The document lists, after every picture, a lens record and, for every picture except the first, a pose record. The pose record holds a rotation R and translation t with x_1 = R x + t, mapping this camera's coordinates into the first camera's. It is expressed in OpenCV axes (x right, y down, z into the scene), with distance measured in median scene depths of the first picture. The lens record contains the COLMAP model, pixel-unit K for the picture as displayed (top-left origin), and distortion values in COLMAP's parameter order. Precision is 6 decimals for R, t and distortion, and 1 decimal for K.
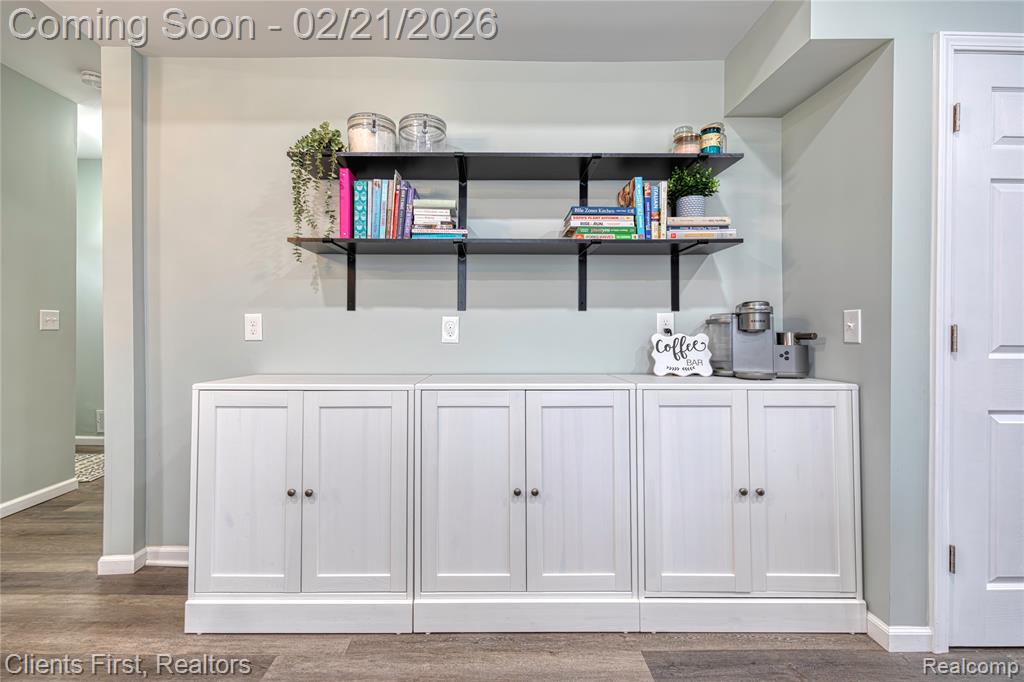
lens RADIAL K [[466.4, 0, 511.2], [0, 466.4, 332.0], [0, 0, 1]] dist [0.002600, 0.000158]
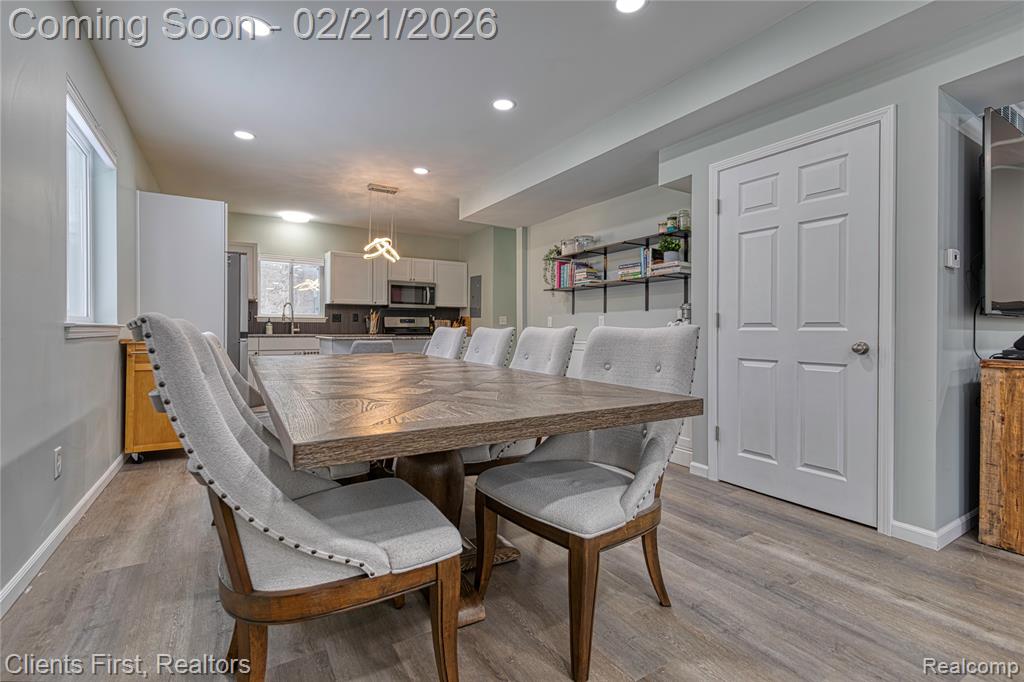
lens RADIAL K [[466.4, 0, 511.9], [0, 466.4, 331.1], [0, 0, 1]] dist [0.002600, 0.000158]
pose [[0.513649, -0.001682, -0.857999, 1.804462], [0.002328, 0.999997, -0.000567, 0.048774], [0.857997, -0.001706, 0.513652, -0.607759]]
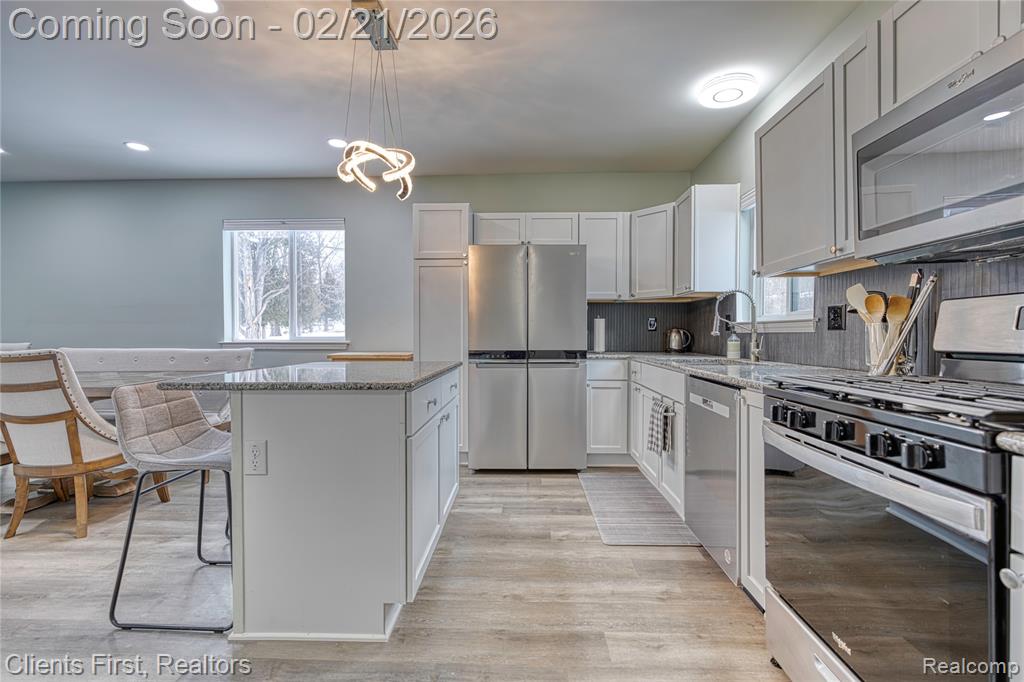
lens RADIAL K [[466.4, 0, 506.8], [0, 466.4, 335.8], [0, 0, 1]] dist [0.002600, 0.000158]
pose [[-0.997492, -0.004452, 0.070637, -1.336470], [-0.004413, 0.999990, 0.000705, -0.010948], [-0.070639, 0.000392, -0.997502, 1.313353]]
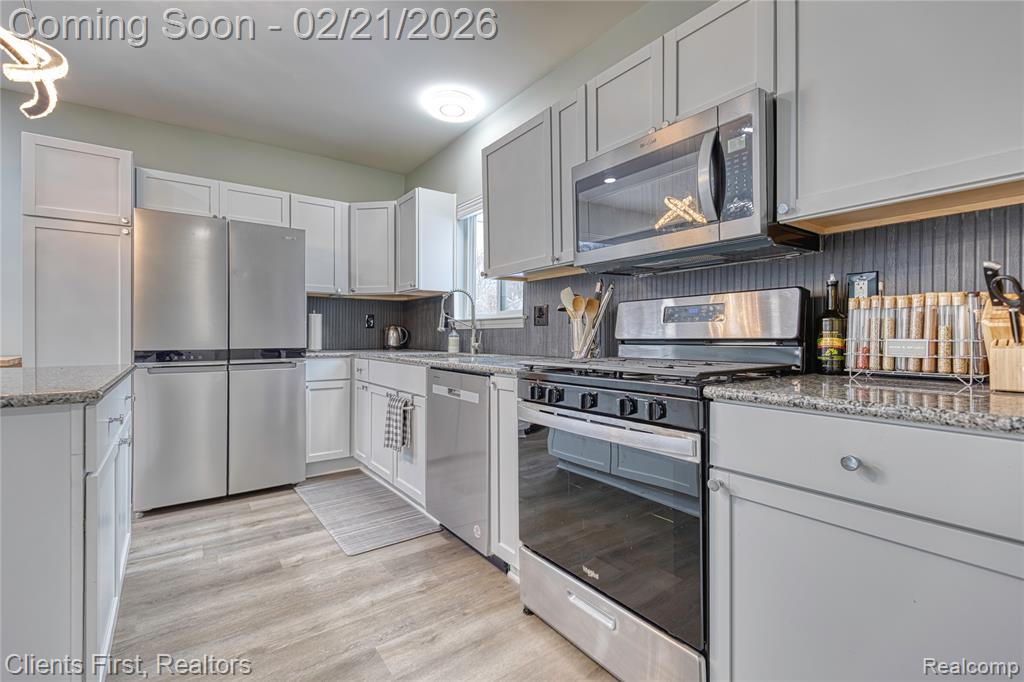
lens RADIAL K [[466.4, 0, 512.1], [0, 466.4, 335.4], [0, 0, 1]] dist [0.002600, 0.000158]
pose [[-0.827313, -0.005491, -0.561715, -1.198323], [-0.001854, 0.999973, -0.007046, 0.011872], [0.561738, -0.004788, -0.827301, 1.227736]]
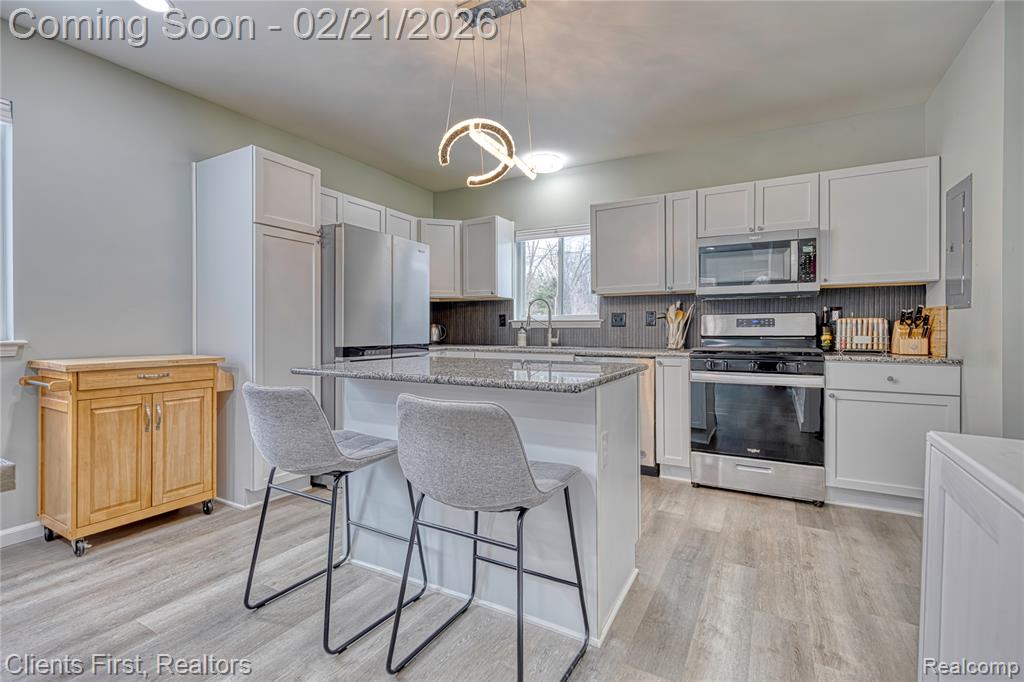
lens RADIAL K [[466.4, 0, 509.7], [0, 466.4, 332.5], [0, 0, 1]] dist [0.002600, 0.000158]
pose [[-0.512004, -0.000865, -0.858983, 0.020177], [-0.001090, 0.999999, -0.000358, 0.000170], [0.858983, 0.000753, -0.512004, 0.765547]]
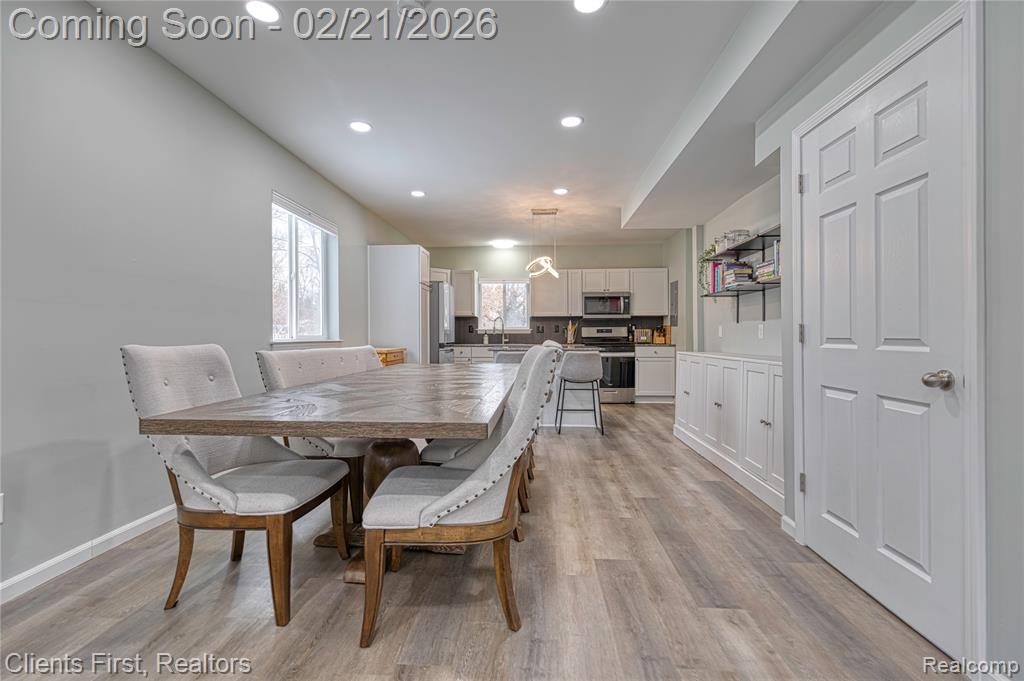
lens RADIAL K [[466.4, 0, 512.2], [0, 466.4, 339.4], [0, 0, 1]] dist [0.002600, 0.000158]
pose [[-0.077340, 0.002312, -0.997002, 2.068825], [0.005403, 0.999984, 0.001900, 0.020938], [0.996990, -0.005240, -0.077351, 0.171152]]
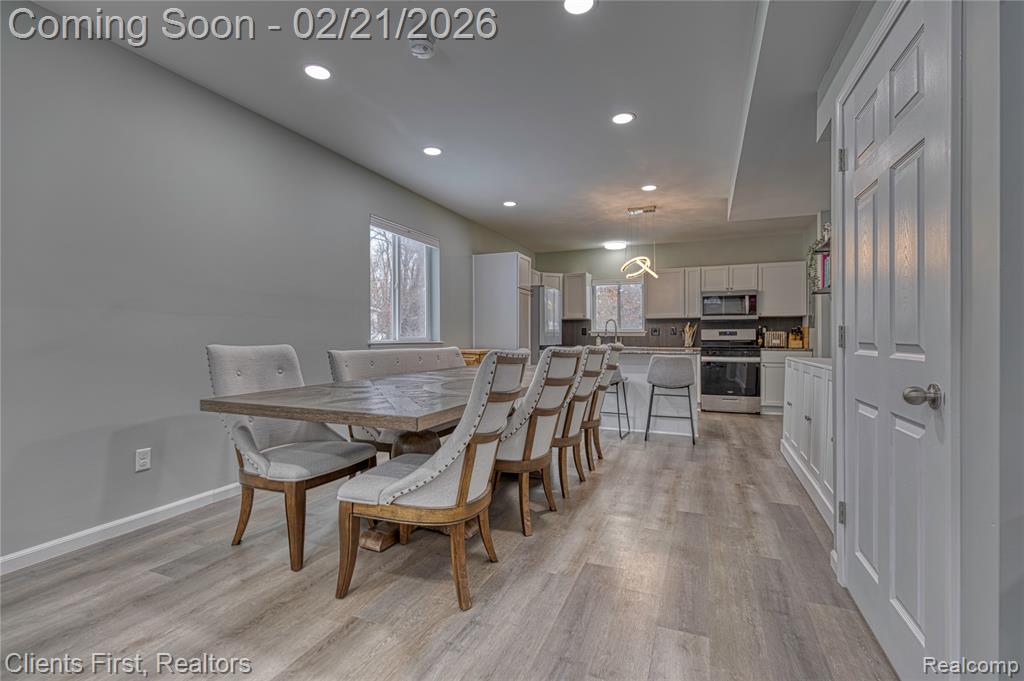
lens RADIAL K [[466.4, 0, 517.3], [0, 466.4, 344.2], [0, 0, 1]] dist [0.002600, 0.000158]
pose [[-0.394359, 0.006094, -0.918936, 2.025324], [0.001184, 0.999981, 0.006123, 0.020588], [0.918956, 0.001327, -0.394359, 0.580899]]
